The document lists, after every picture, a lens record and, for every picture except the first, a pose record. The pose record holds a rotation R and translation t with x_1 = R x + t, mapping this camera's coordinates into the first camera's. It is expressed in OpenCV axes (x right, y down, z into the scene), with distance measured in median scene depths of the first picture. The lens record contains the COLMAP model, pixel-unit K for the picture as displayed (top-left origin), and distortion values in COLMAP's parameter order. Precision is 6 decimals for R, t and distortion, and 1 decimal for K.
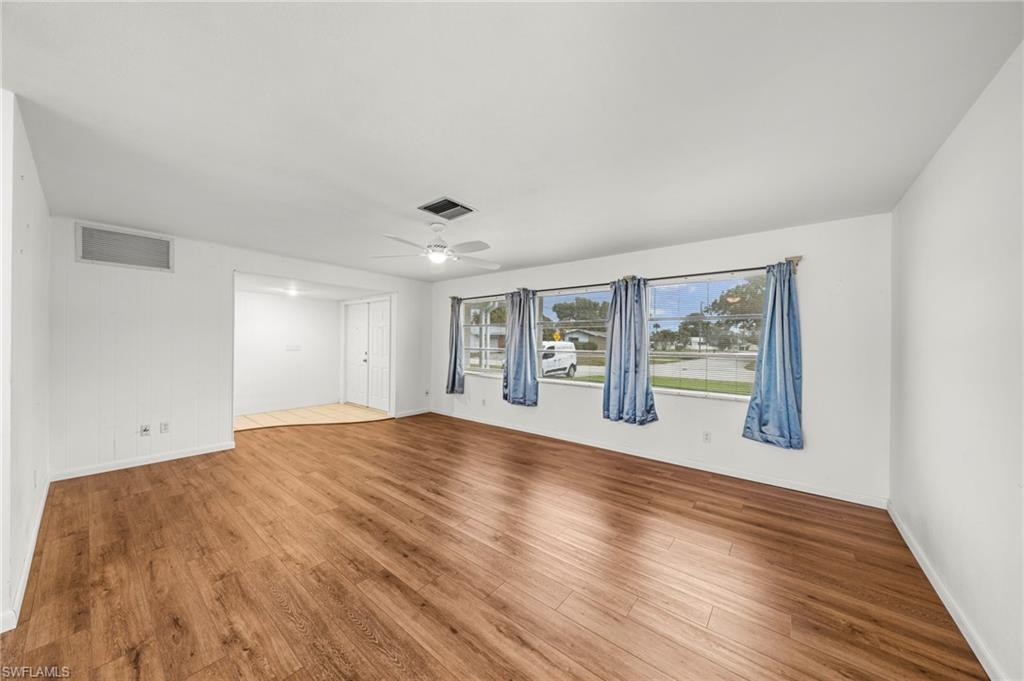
lens RADIAL K [[354.9, 0, 510.0], [0, 354.9, 341.0], [0, 0, 1]] dist [0.001182, -0.000180]
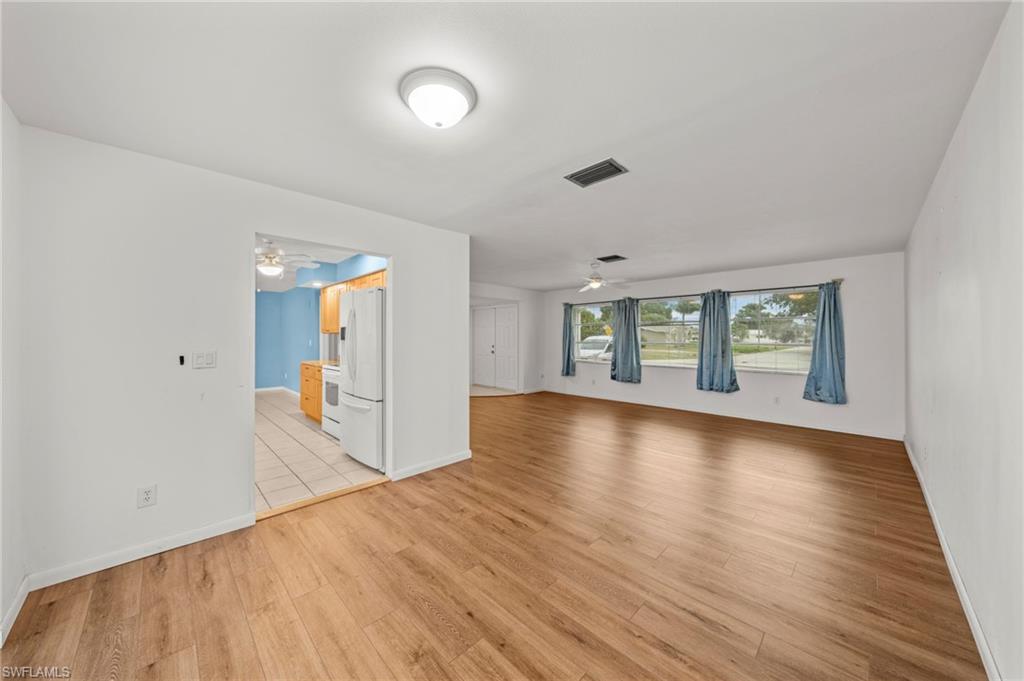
lens RADIAL K [[354.9, 0, 510.6], [0, 354.9, 333.8], [0, 0, 1]] dist [0.001182, -0.000180]
pose [[0.992966, -0.010782, -0.117910, -0.324655], [0.010044, 0.999926, -0.006850, -0.004070], [0.117975, 0.005617, 0.993001, -0.527447]]
